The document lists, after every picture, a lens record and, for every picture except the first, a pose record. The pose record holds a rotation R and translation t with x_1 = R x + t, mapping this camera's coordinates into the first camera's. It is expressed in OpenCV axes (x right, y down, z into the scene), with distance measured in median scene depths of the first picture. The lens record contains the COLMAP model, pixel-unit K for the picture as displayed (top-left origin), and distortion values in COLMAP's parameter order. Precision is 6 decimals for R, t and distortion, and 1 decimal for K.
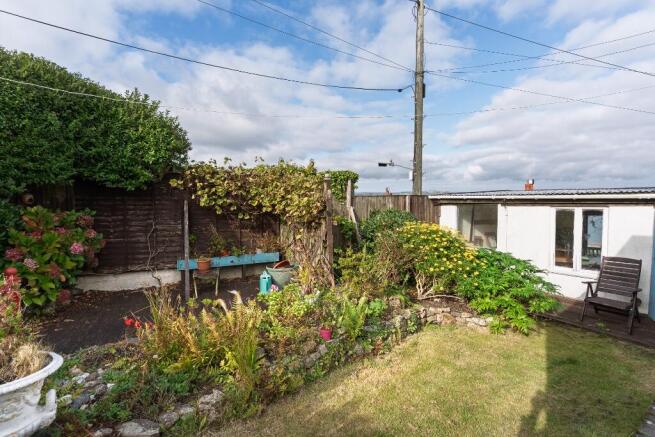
lens RADIAL K [[314.2, 0, 328.2], [0, 314.2, 220.8], [0, 0, 1]] dist [-0.002617, 0.001431]
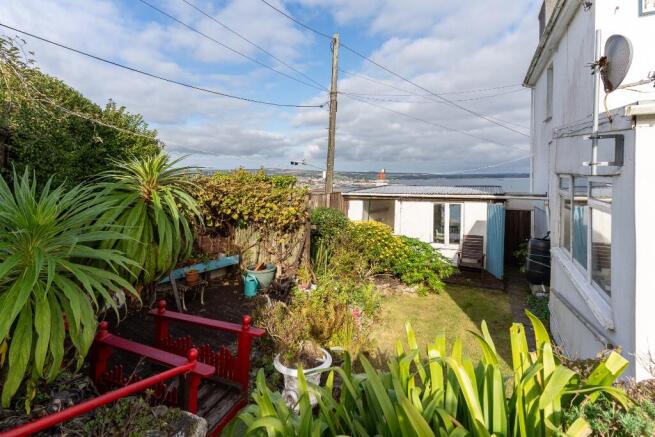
lens RADIAL K [[334.5, 0, 319.5], [0, 334.5, 179.3], [0, 0, 1]] dist [-0.034186, 0.000494]
pose [[0.899090, -0.009248, 0.437666, -0.321663], [0.036621, 0.997861, -0.054144, -0.065895], [-0.436229, 0.064708, 0.897506, -0.117340]]
